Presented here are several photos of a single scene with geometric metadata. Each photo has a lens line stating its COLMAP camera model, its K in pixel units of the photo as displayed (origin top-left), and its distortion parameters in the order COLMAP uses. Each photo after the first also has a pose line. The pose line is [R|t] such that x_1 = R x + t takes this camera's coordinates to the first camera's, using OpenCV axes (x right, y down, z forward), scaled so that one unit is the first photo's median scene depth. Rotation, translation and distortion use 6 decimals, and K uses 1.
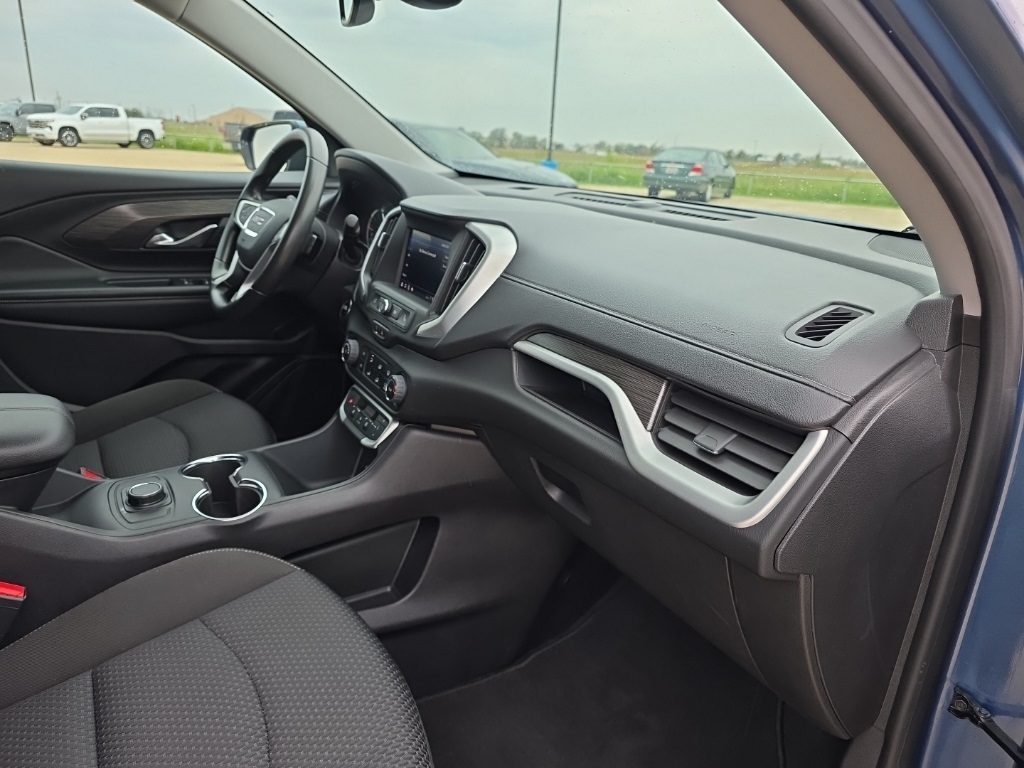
lens RADIAL K [[700.7, 0, 504.6], [0, 700.7, 389.0], [0, 0, 1]] dist [0.047395, -0.050964]
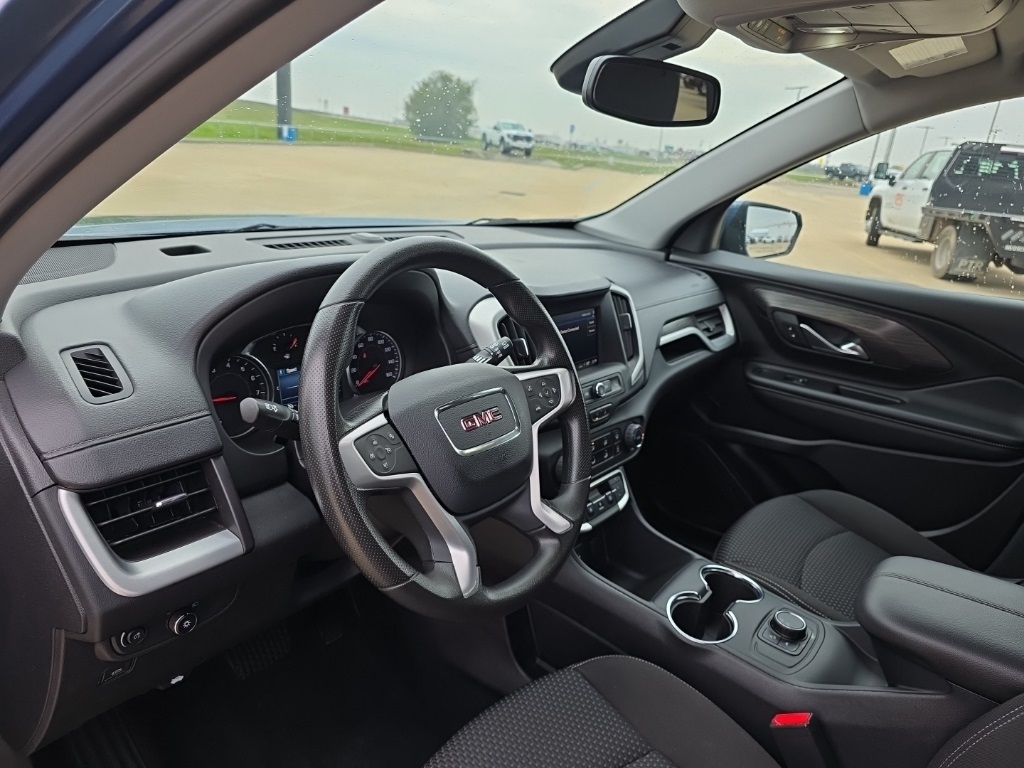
lens RADIAL K [[700.7, 0, 504.6], [0, 700.7, 389.0], [0, 0, 1]] dist [0.047395, -0.050964]
pose [[-0.345115, -0.396711, 0.850597, -1.056886], [0.192025, 0.857263, 0.477731, -0.675440], [-0.918707, 0.328208, -0.219676, 1.442470]]
